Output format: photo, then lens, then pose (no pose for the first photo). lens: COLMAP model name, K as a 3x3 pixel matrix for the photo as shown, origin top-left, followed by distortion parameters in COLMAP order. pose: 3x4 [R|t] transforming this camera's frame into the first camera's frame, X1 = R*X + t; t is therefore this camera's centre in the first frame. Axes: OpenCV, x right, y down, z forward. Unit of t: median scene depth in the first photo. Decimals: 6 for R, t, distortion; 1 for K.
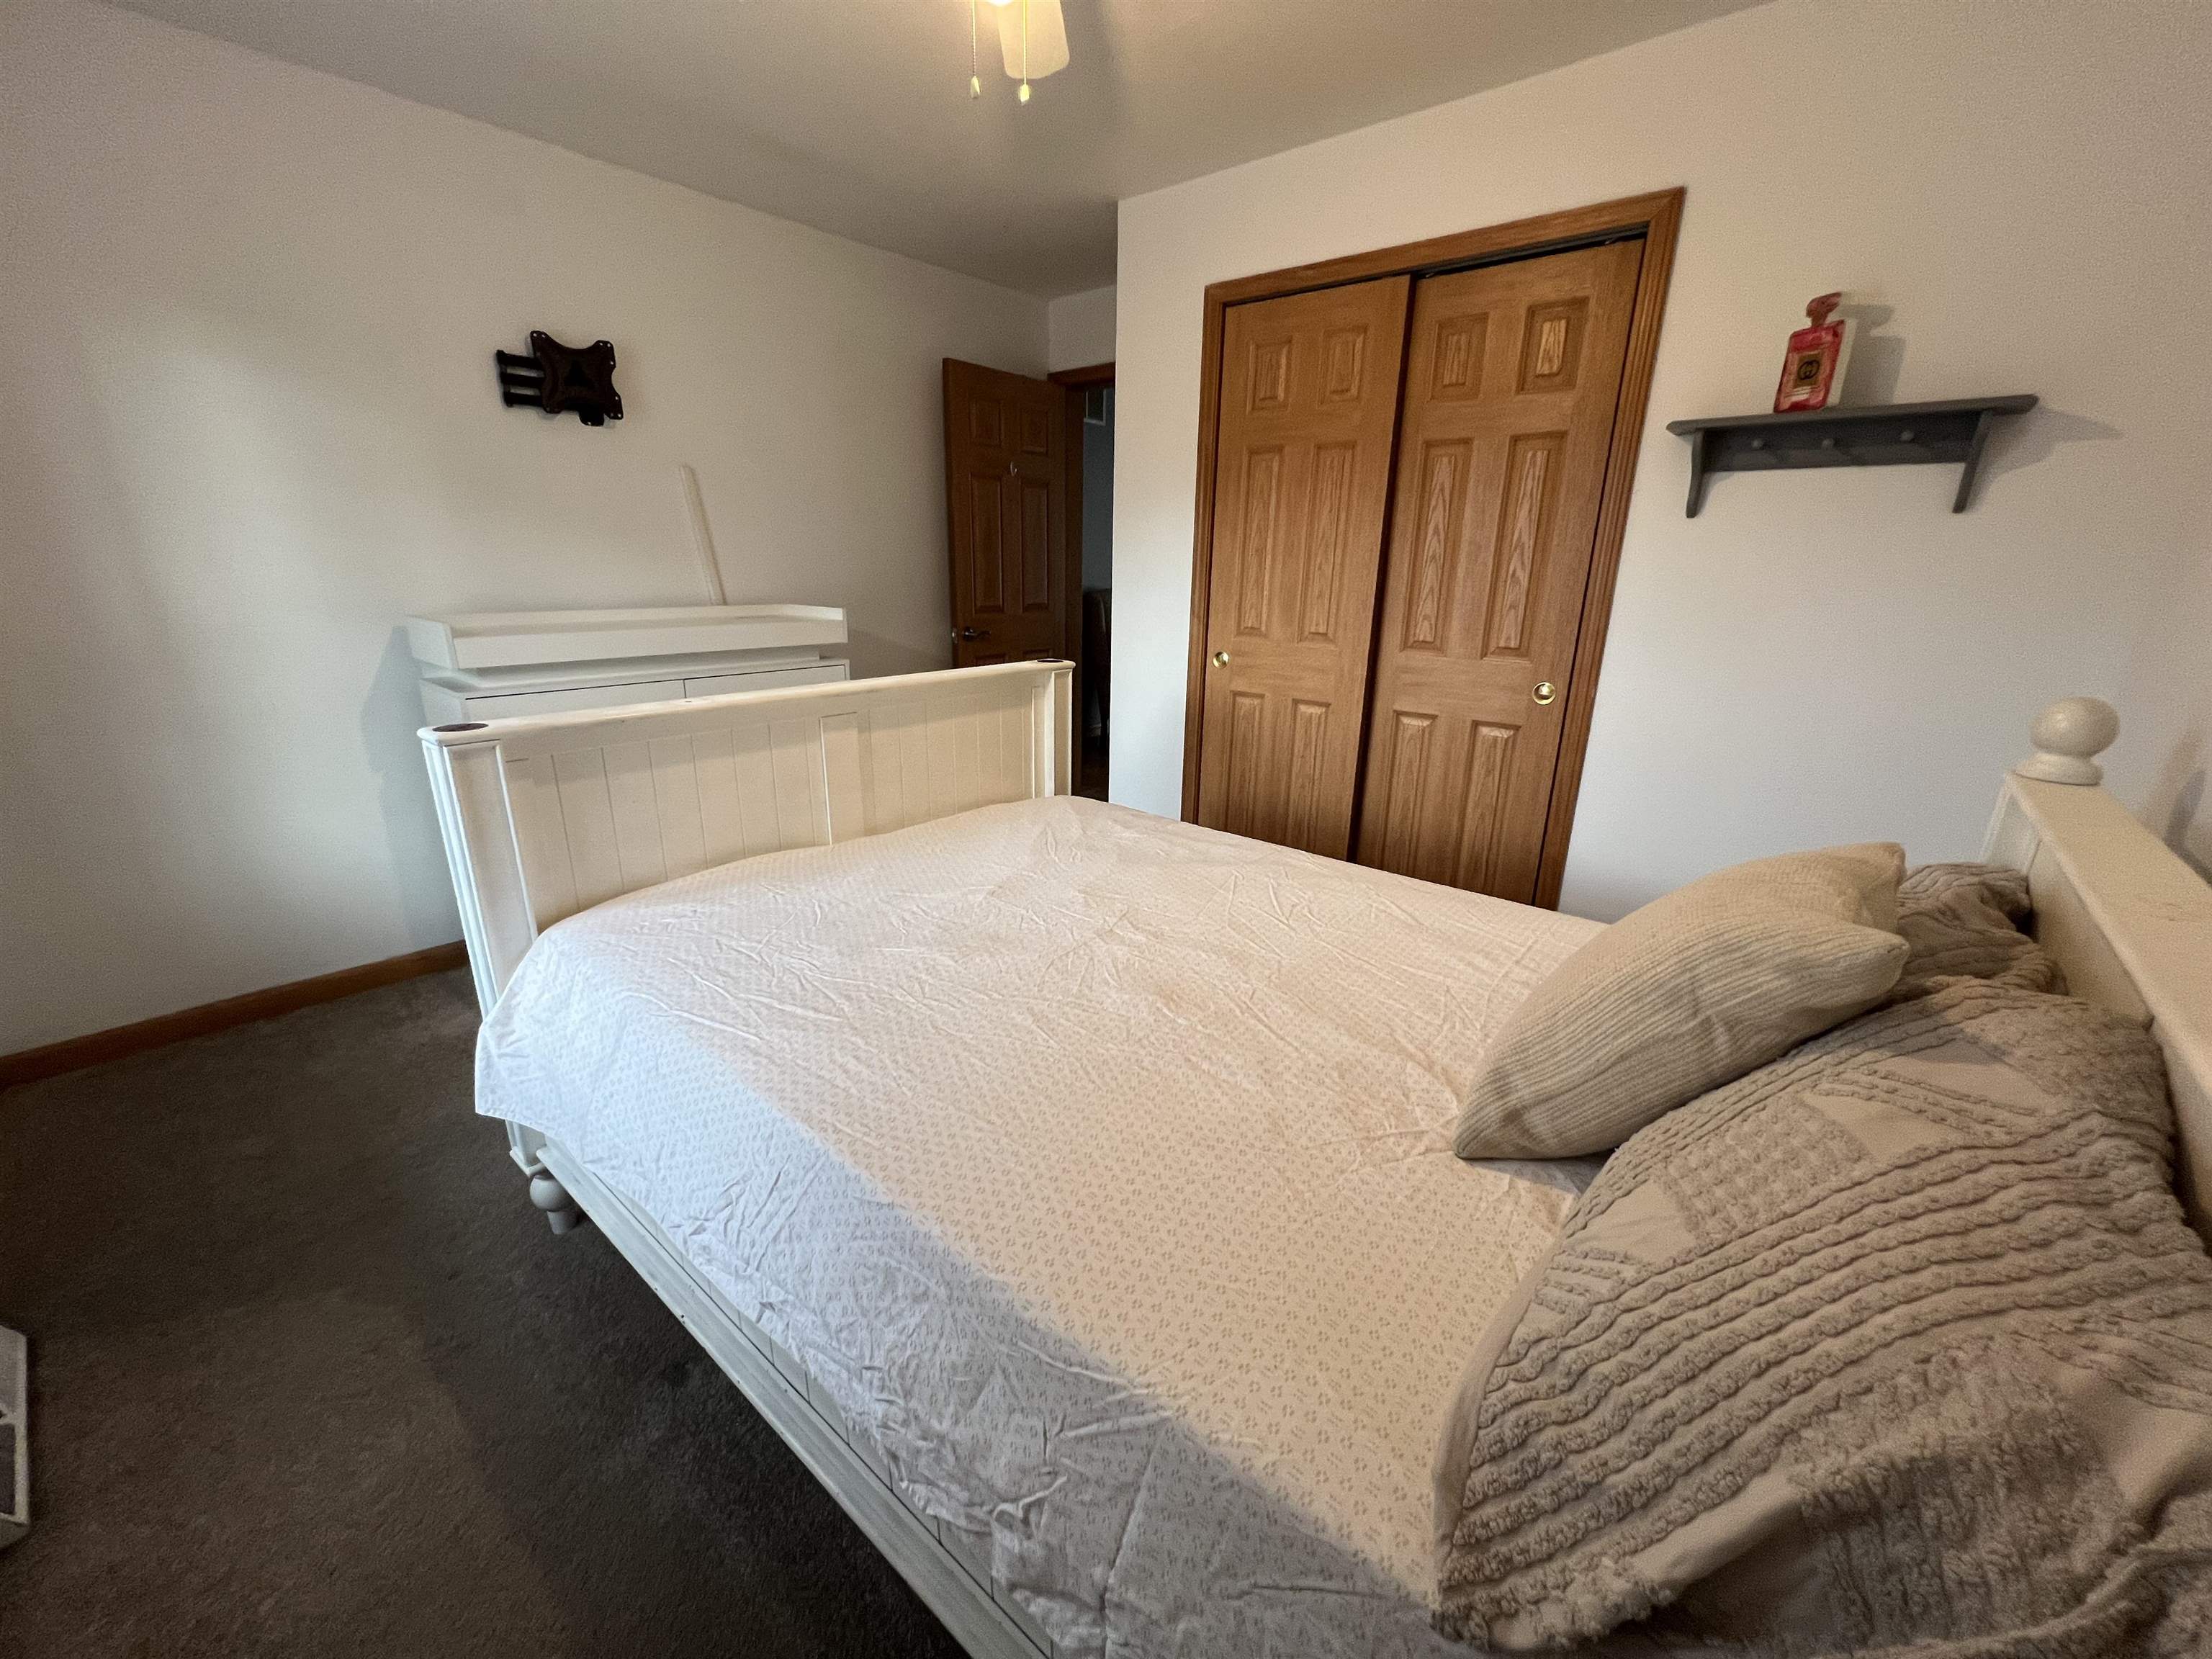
lens RADIAL K [[877.8, 0, 1060.8], [0, 877.8, 839.7], [0, 0, 1]] dist [-0.002169, 0.001243]
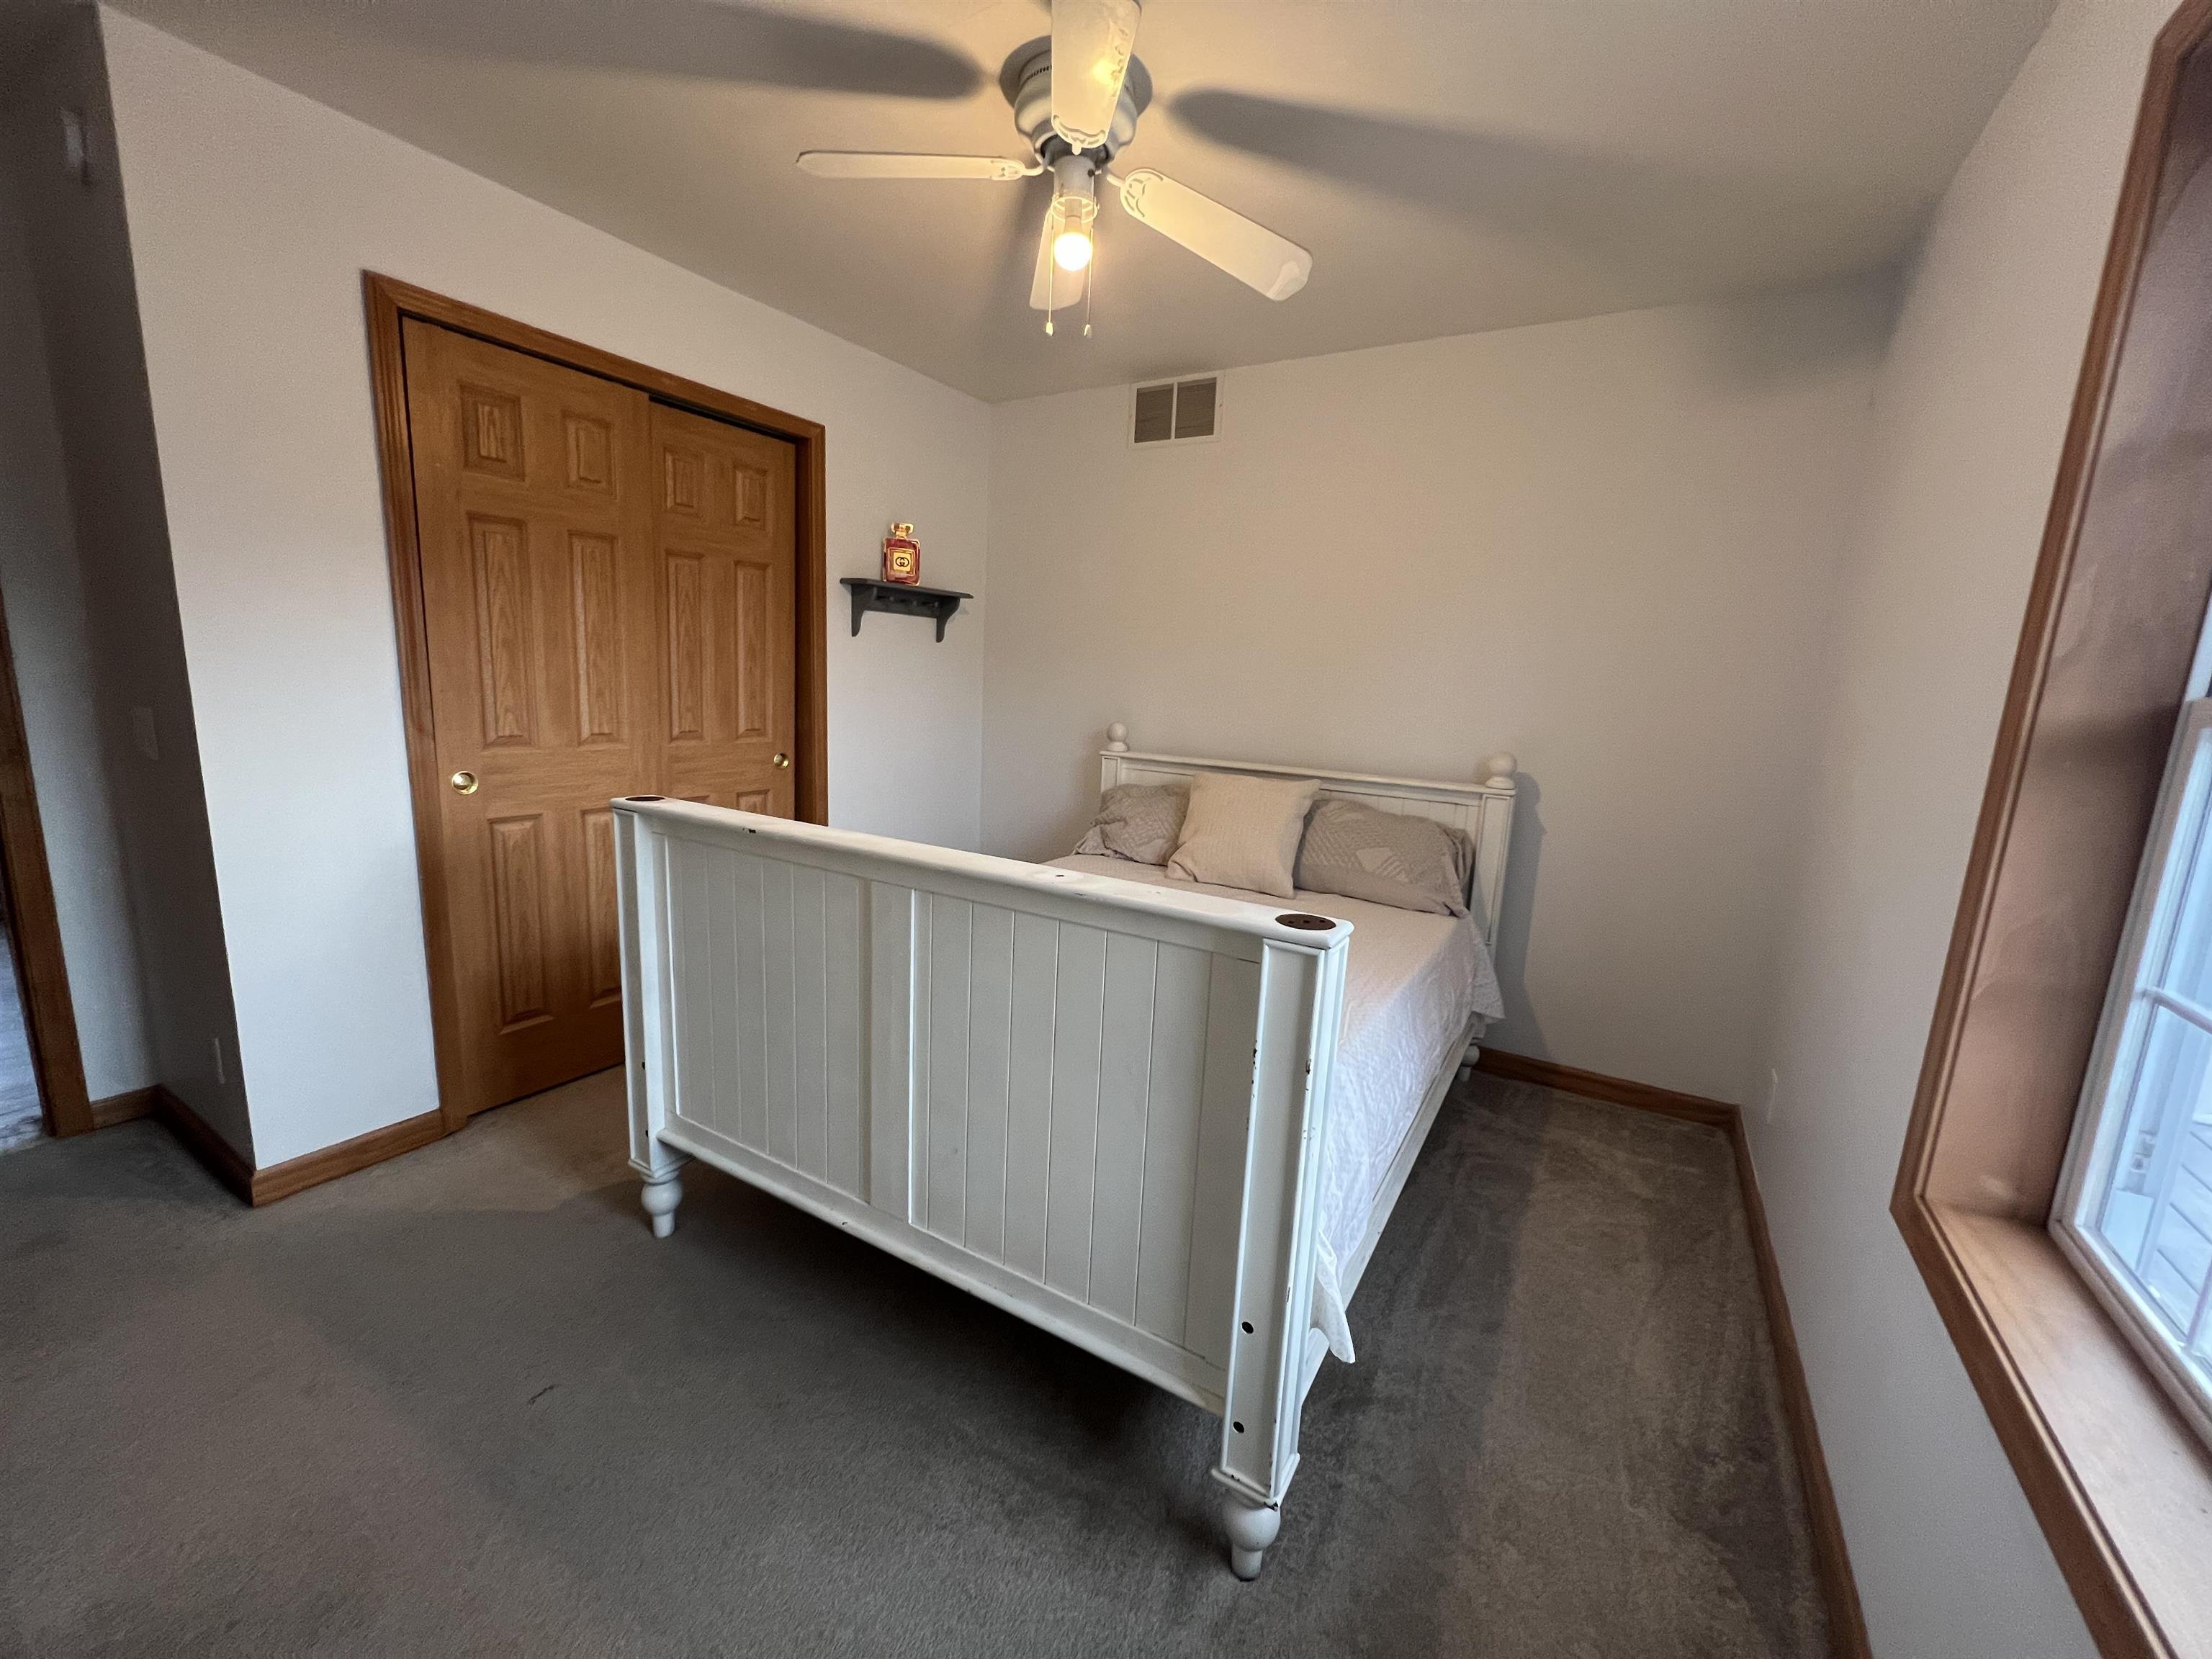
lens RADIAL K [[877.8, 0, 1112.6], [0, 877.8, 821.8], [0, 0, 1]] dist [-0.002169, 0.001243]
pose [[-0.180401, -0.181198, 0.966759, -0.727141], [0.261087, 0.938804, 0.224679, -0.226710], [-0.948309, 0.292940, -0.122052, 0.670535]]
